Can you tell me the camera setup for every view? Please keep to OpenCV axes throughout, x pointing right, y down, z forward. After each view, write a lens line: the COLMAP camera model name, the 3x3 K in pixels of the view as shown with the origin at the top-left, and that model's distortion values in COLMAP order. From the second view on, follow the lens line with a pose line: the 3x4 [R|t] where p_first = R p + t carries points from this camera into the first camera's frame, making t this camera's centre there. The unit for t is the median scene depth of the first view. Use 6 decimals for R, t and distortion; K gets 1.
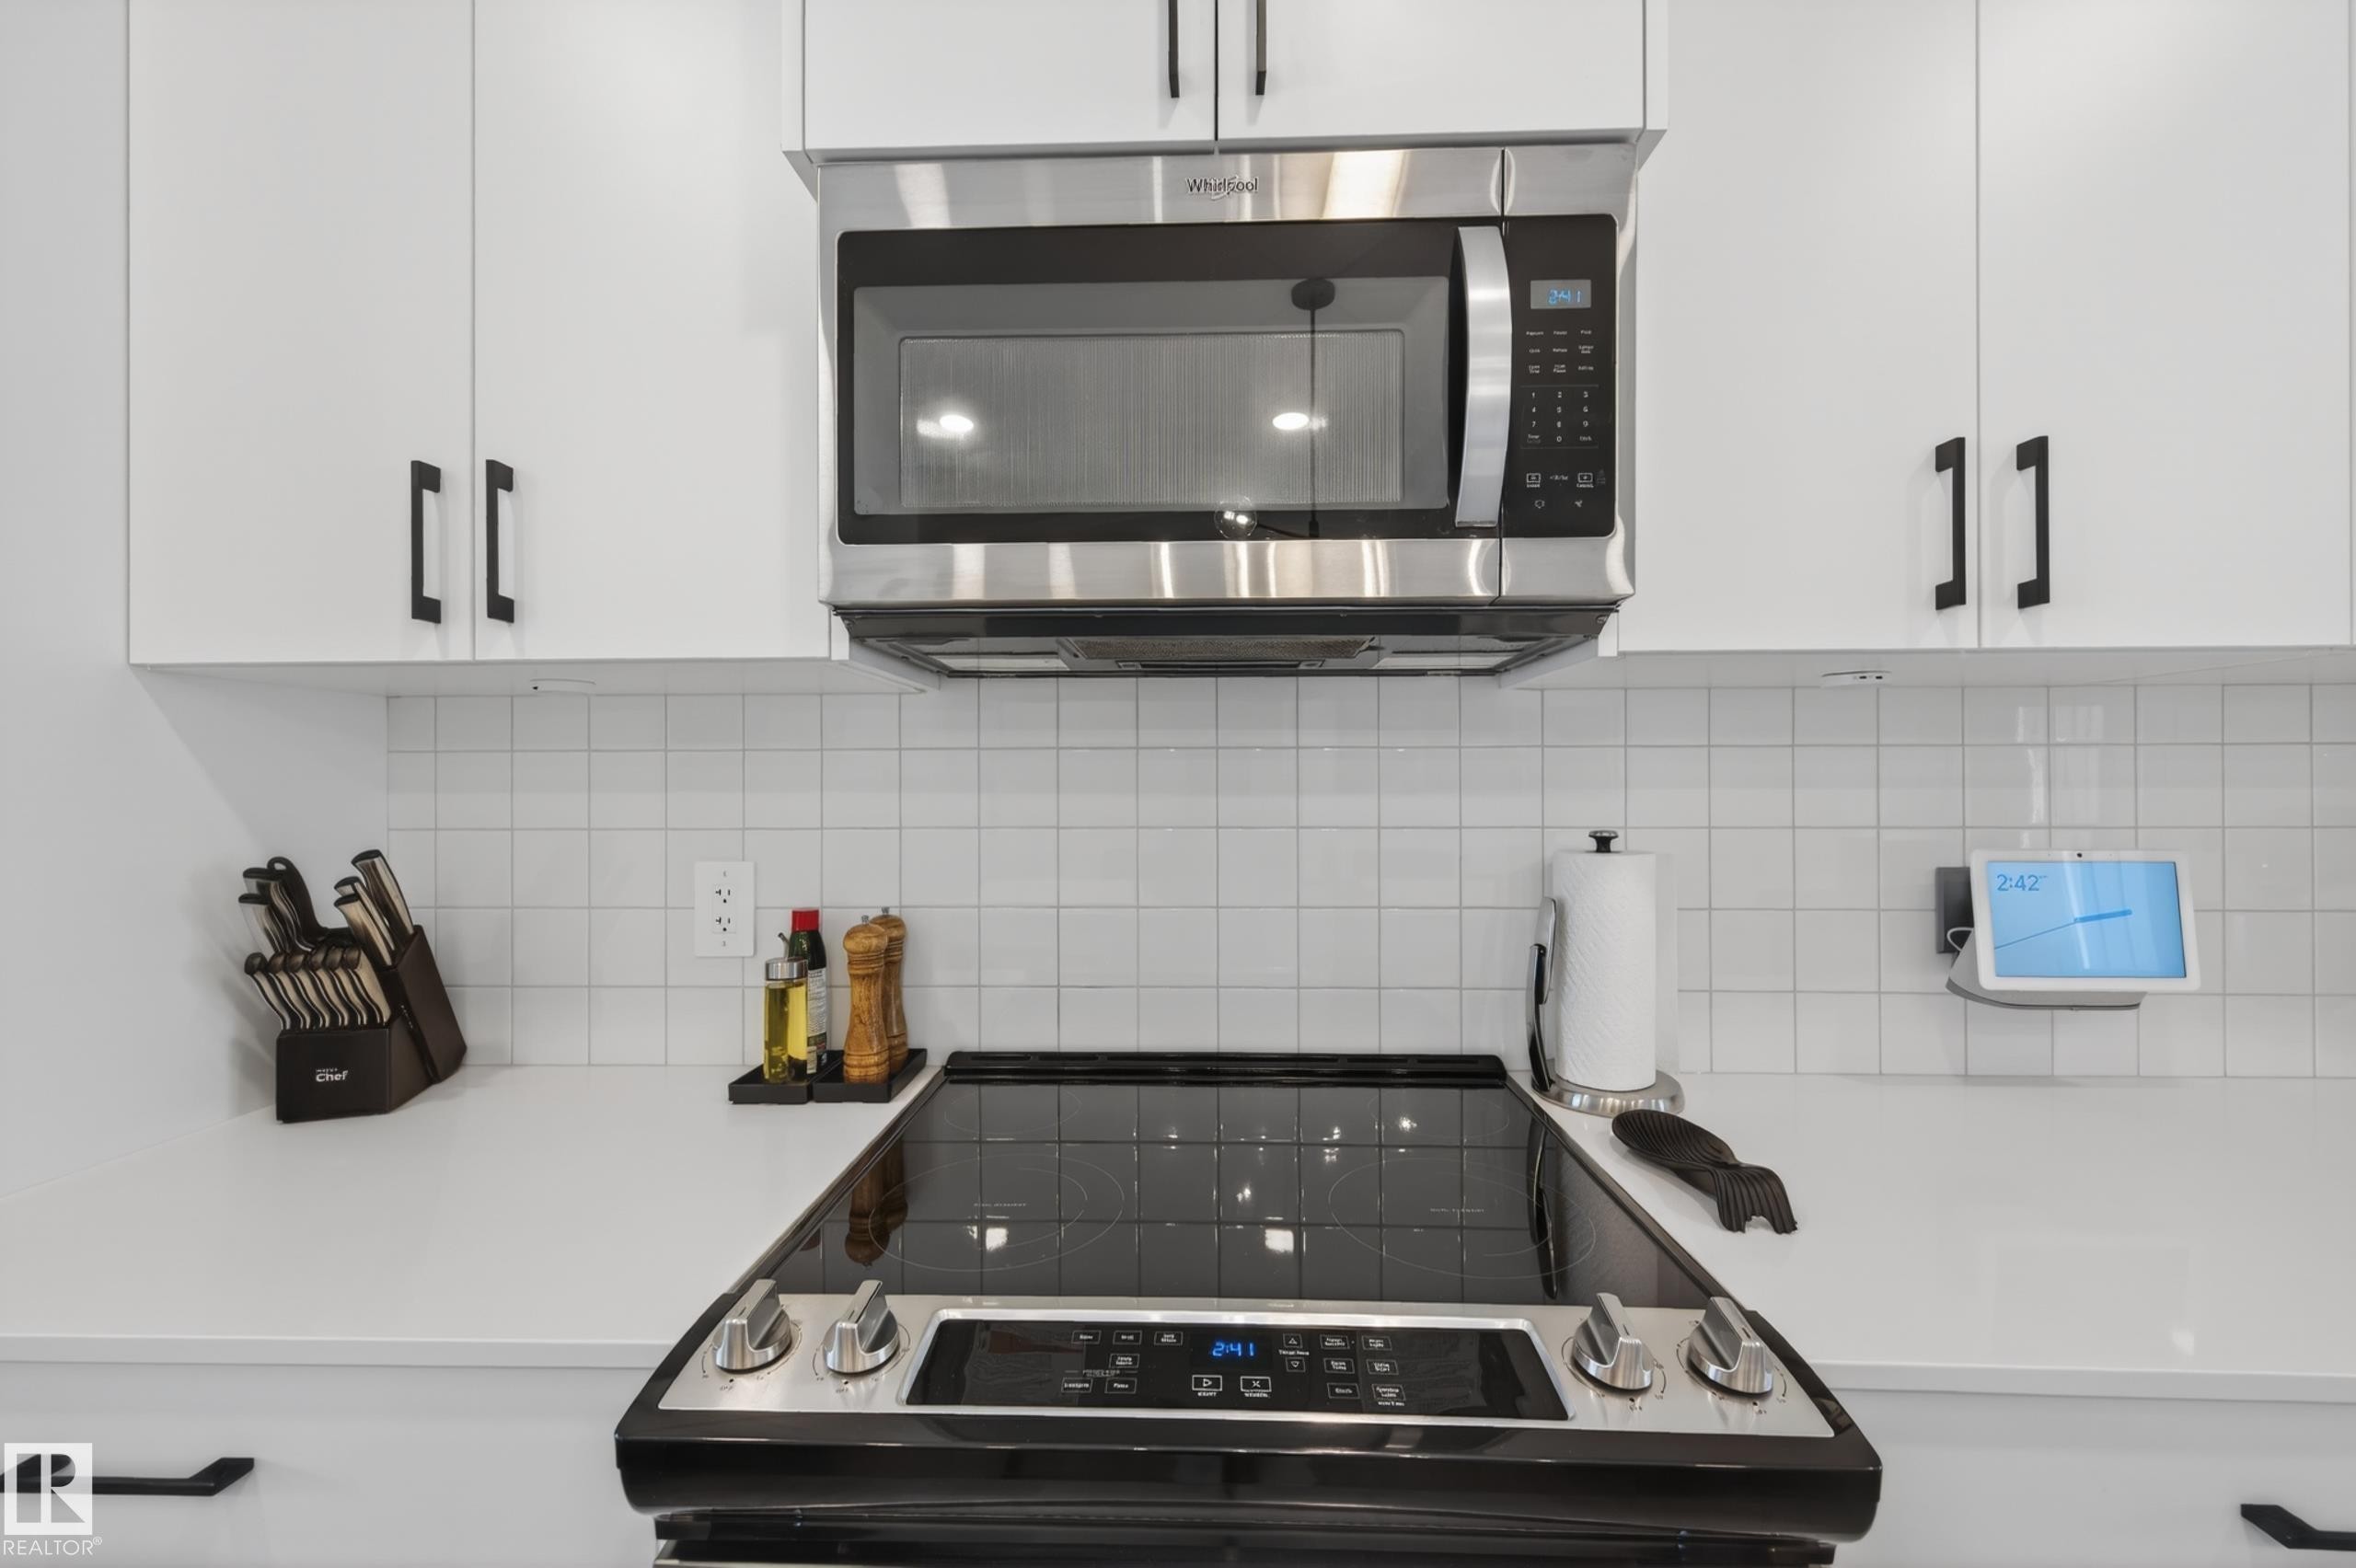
lens RADIAL K [[902.0, 0, 1178.0], [0, 902.0, 784.0], [0, 0, 1]] dist [-0.002224, -0.000285]
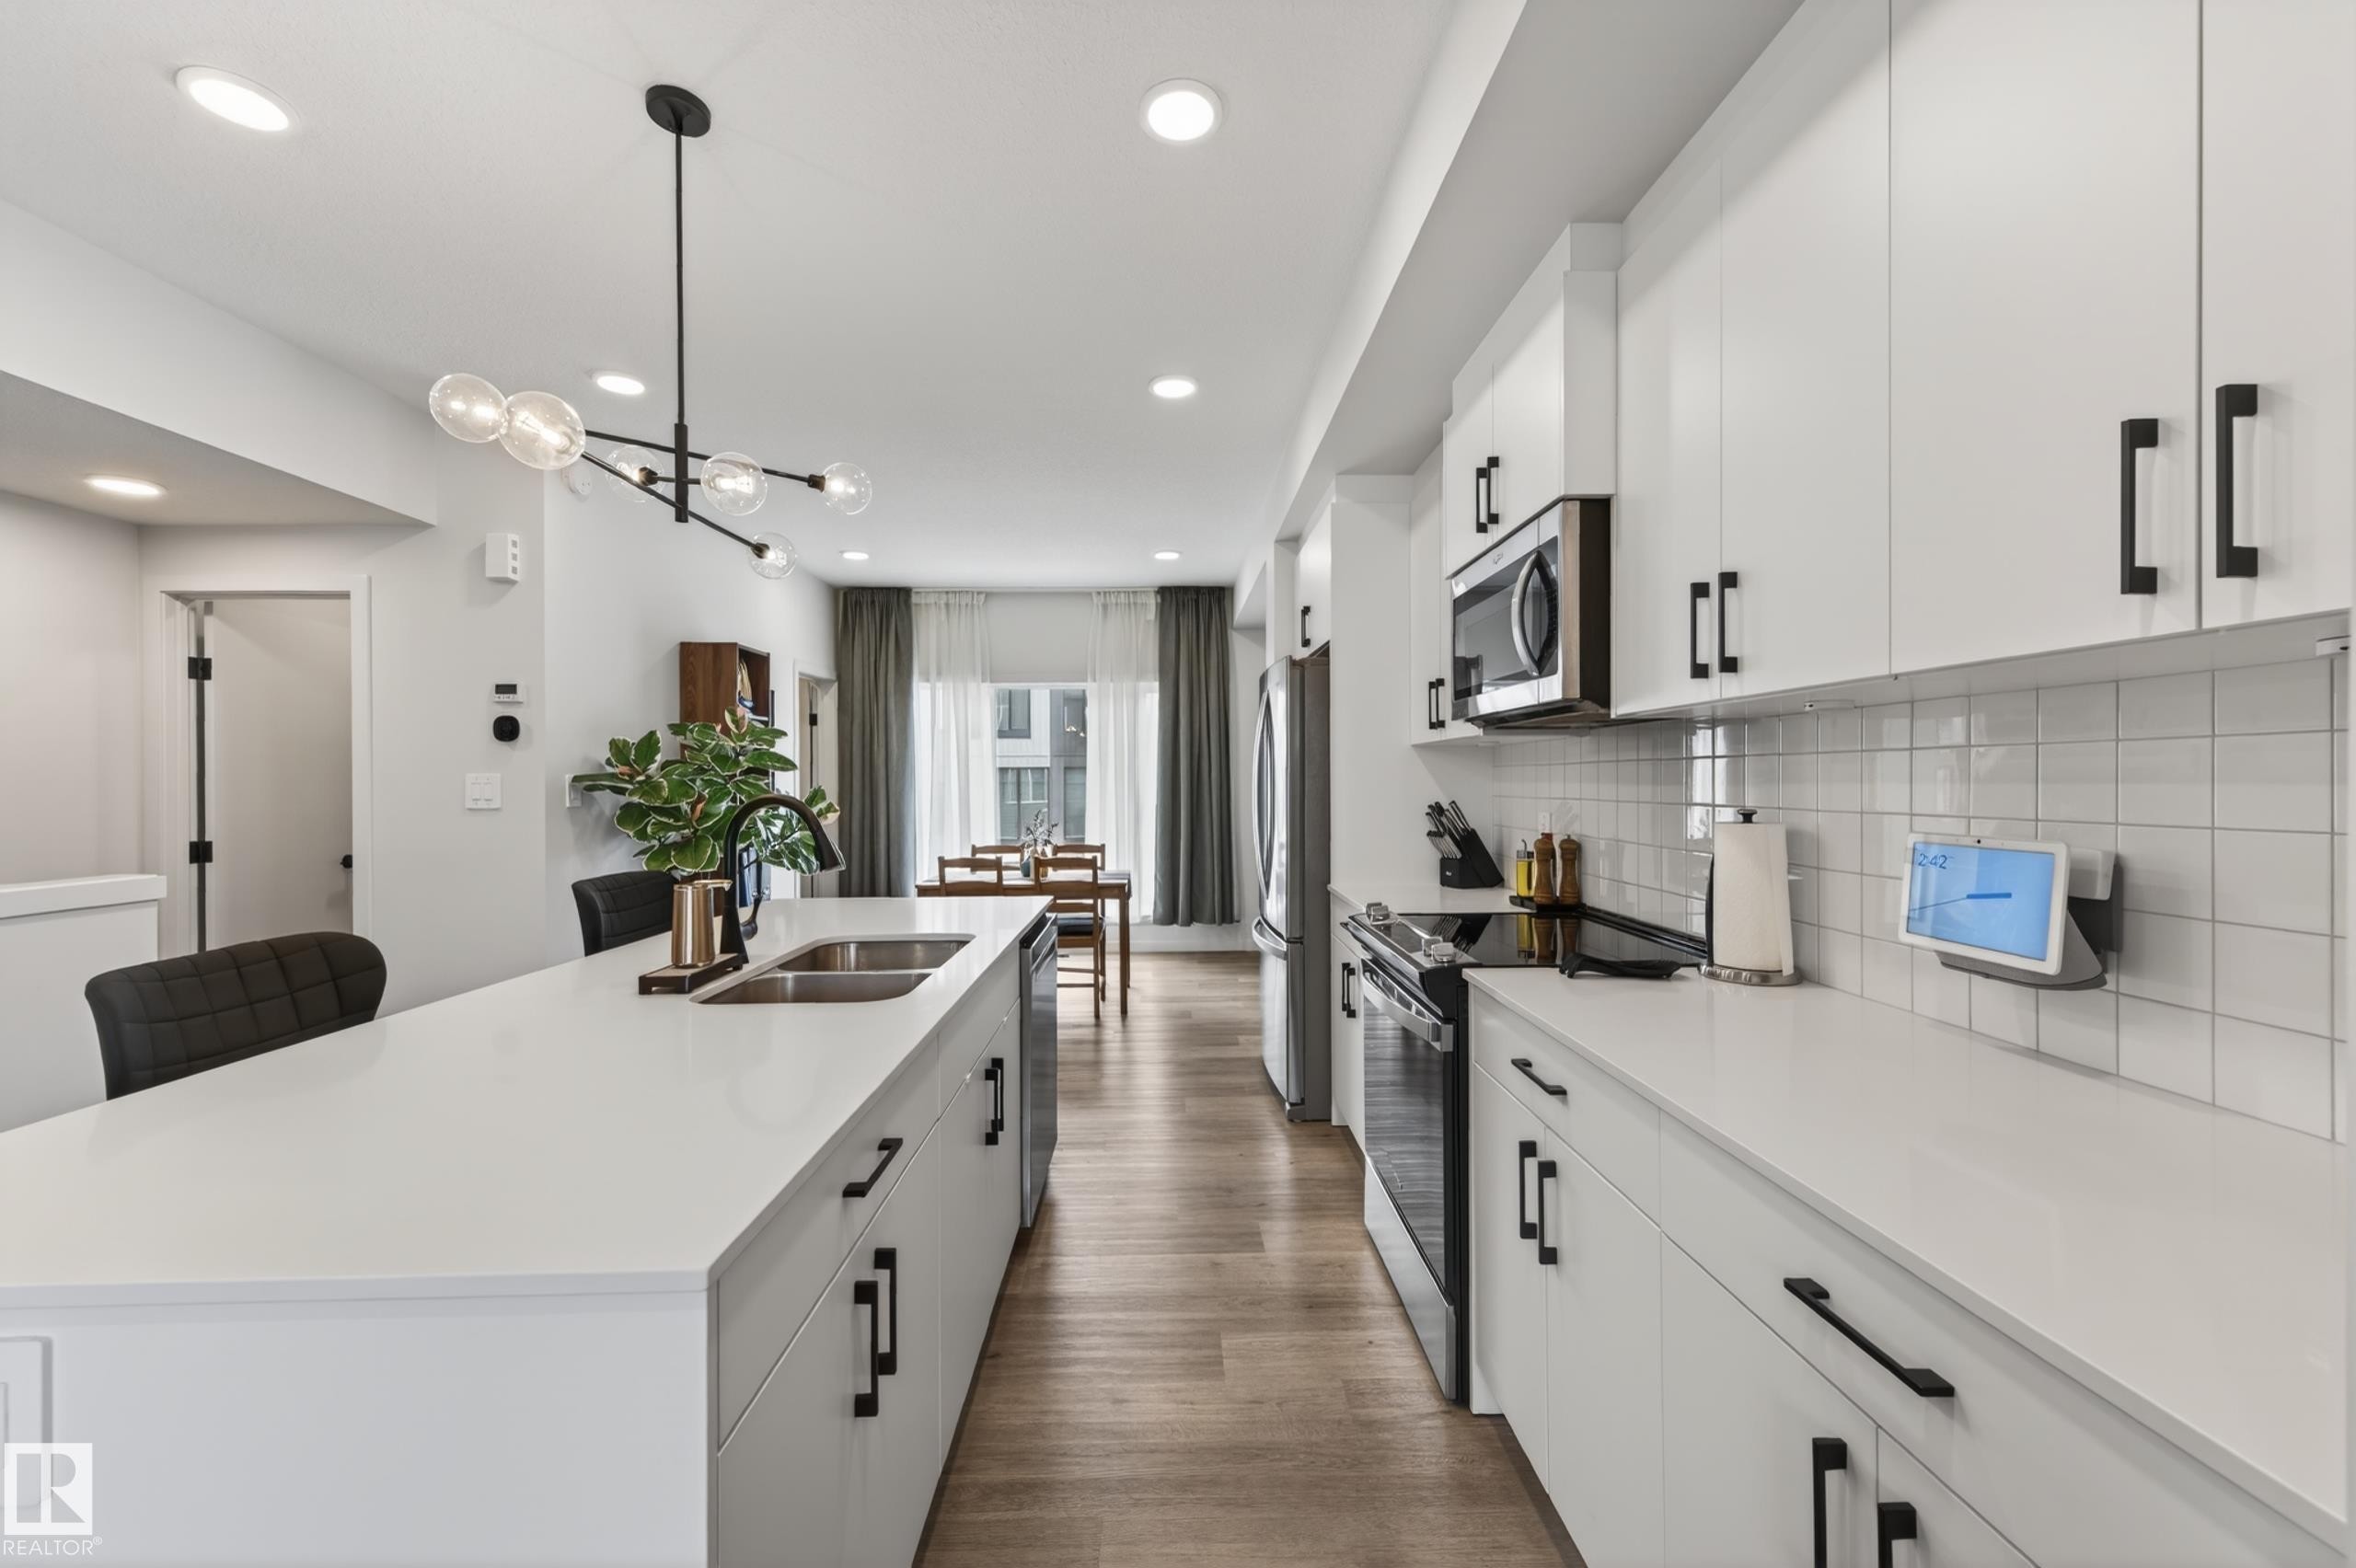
lens RADIAL K [[929.6, 0, 1184.3], [0, 929.6, 782.0], [0, 0, 1]] dist [0.000904, -0.000057]
pose [[0.054787, 0.003107, -0.998493, 2.094354], [0.004012, 0.999986, 0.003332, -0.004787], [0.998490, -0.004189, 0.054774, -0.079535]]
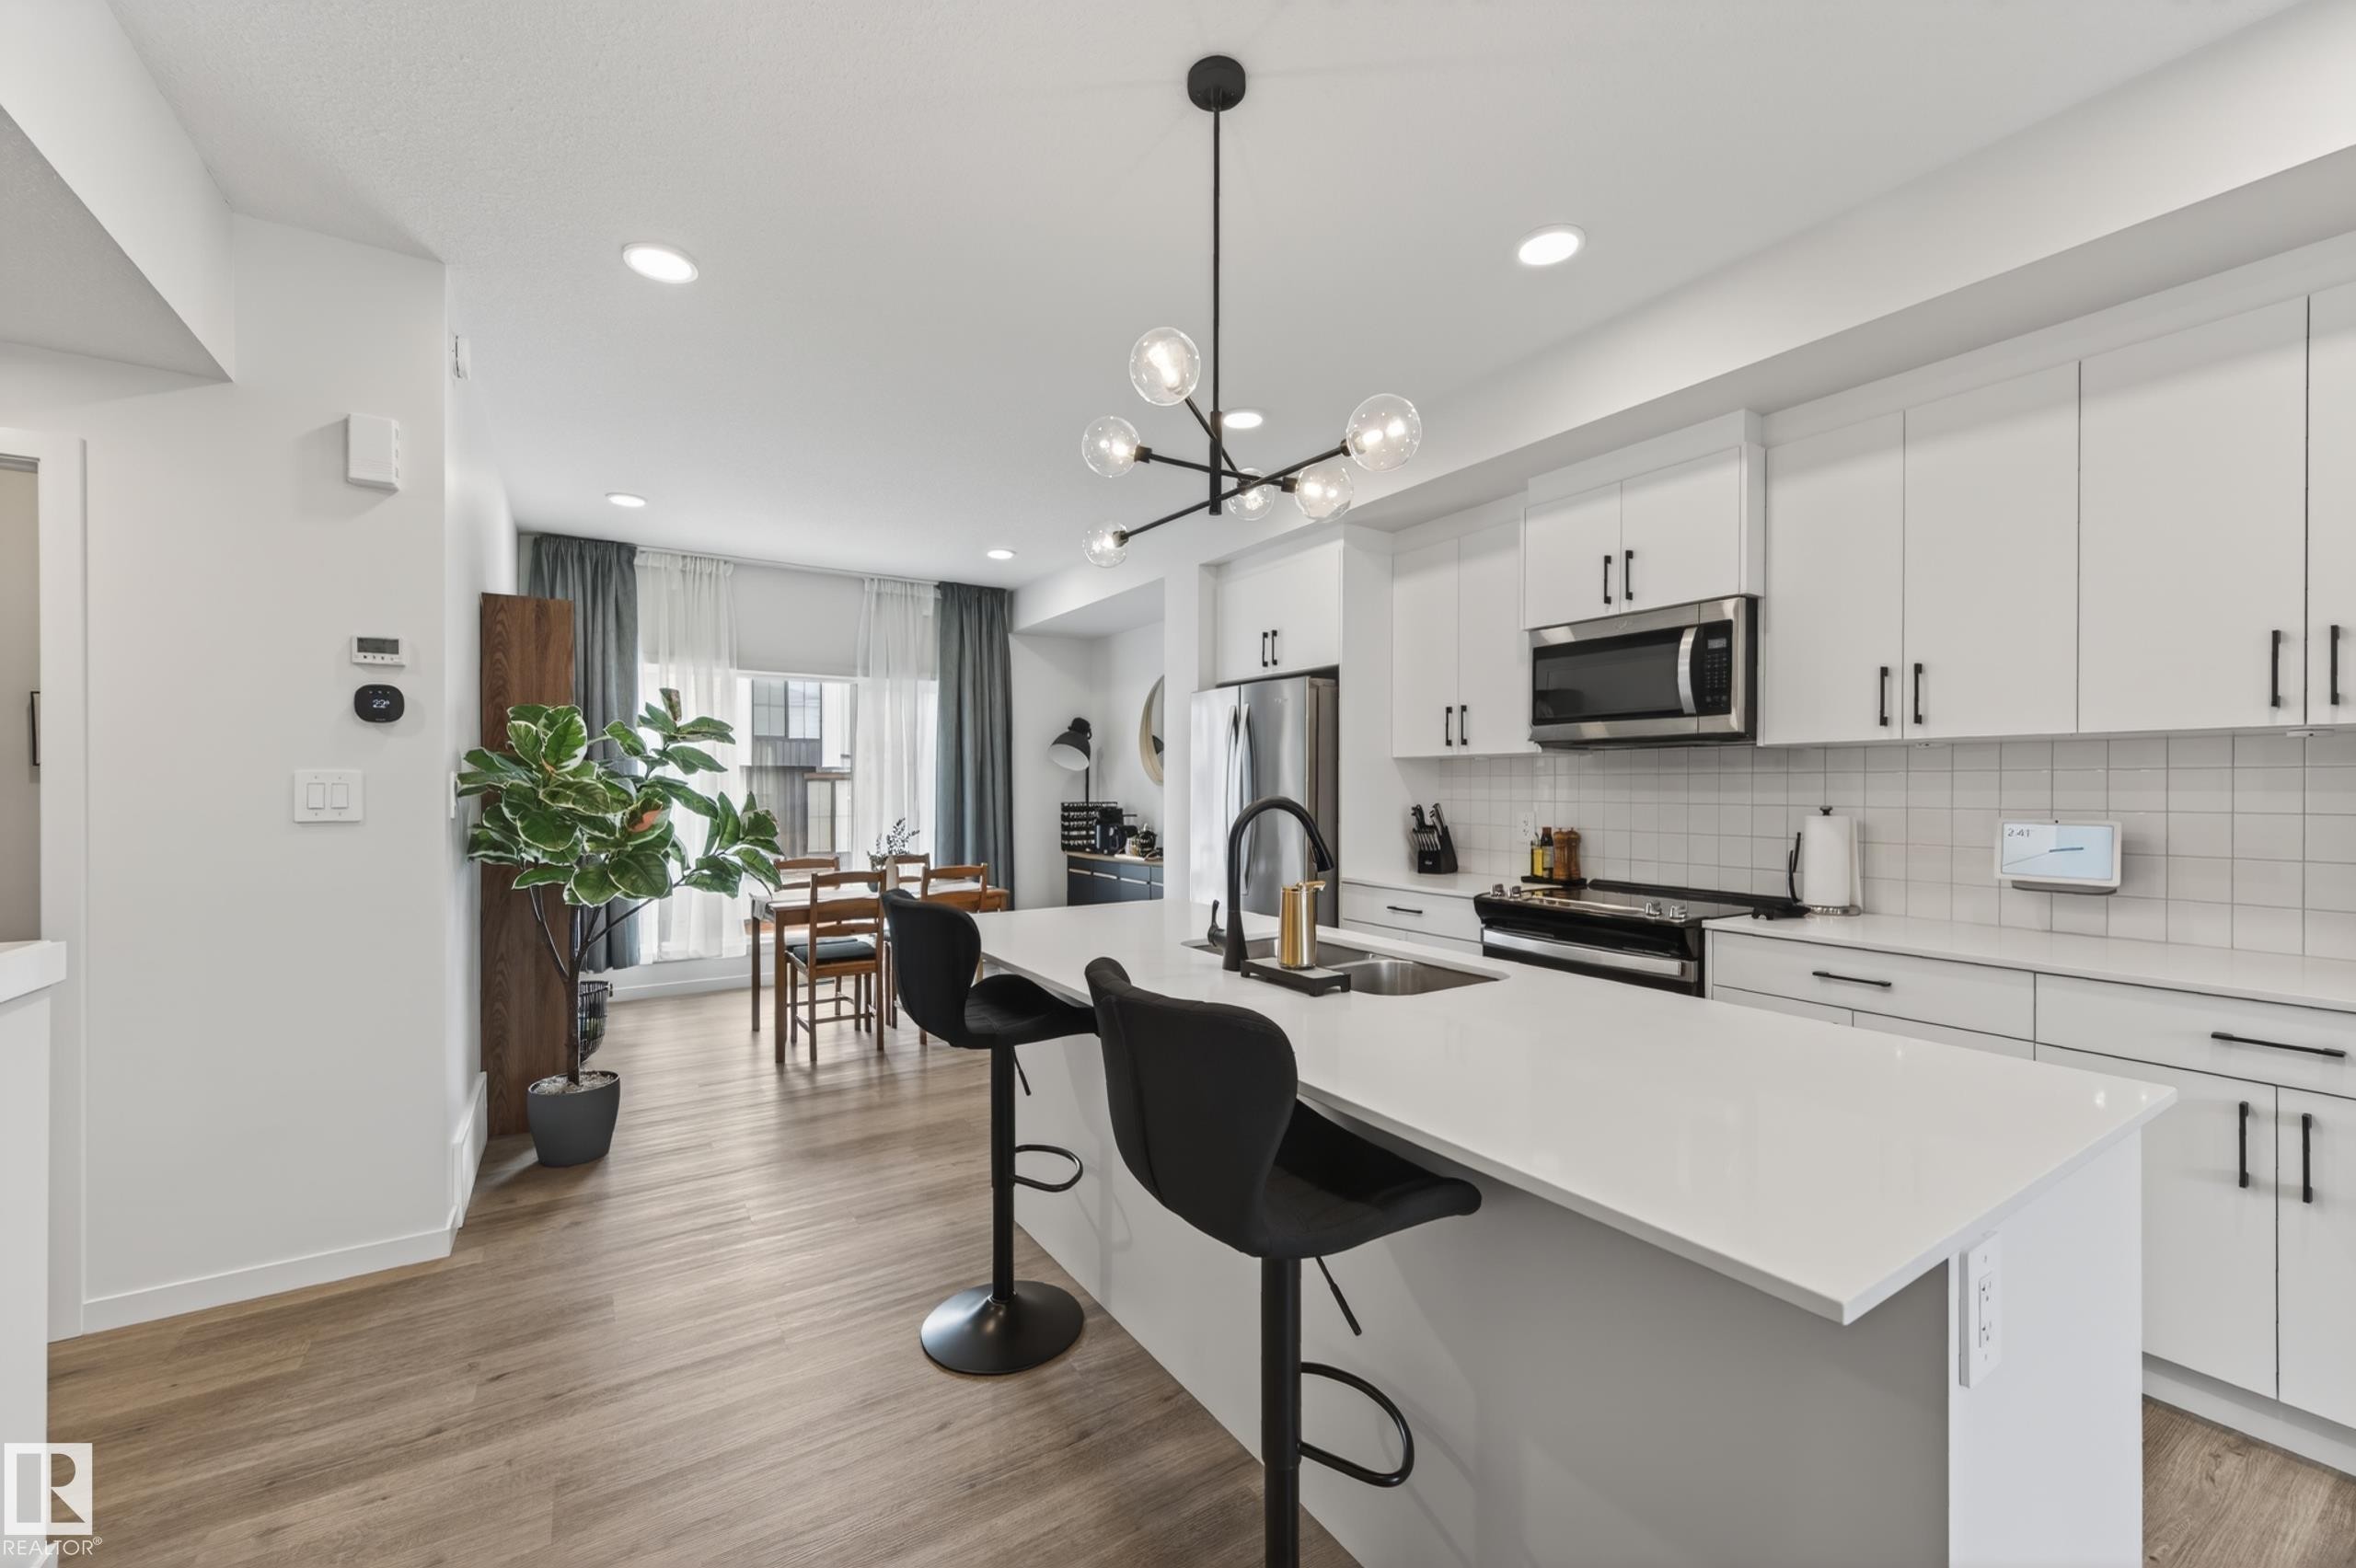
lens RADIAL K [[934.9, 0, 1188.9], [0, 934.9, 791.0], [0, 0, 1]] dist [0.008636, 0.000022]
pose [[0.566748, 0.006899, -0.823862, 1.660732], [-0.003010, 0.999976, 0.006304, -0.001998], [0.823886, -0.001093, 0.566755, -1.978906]]
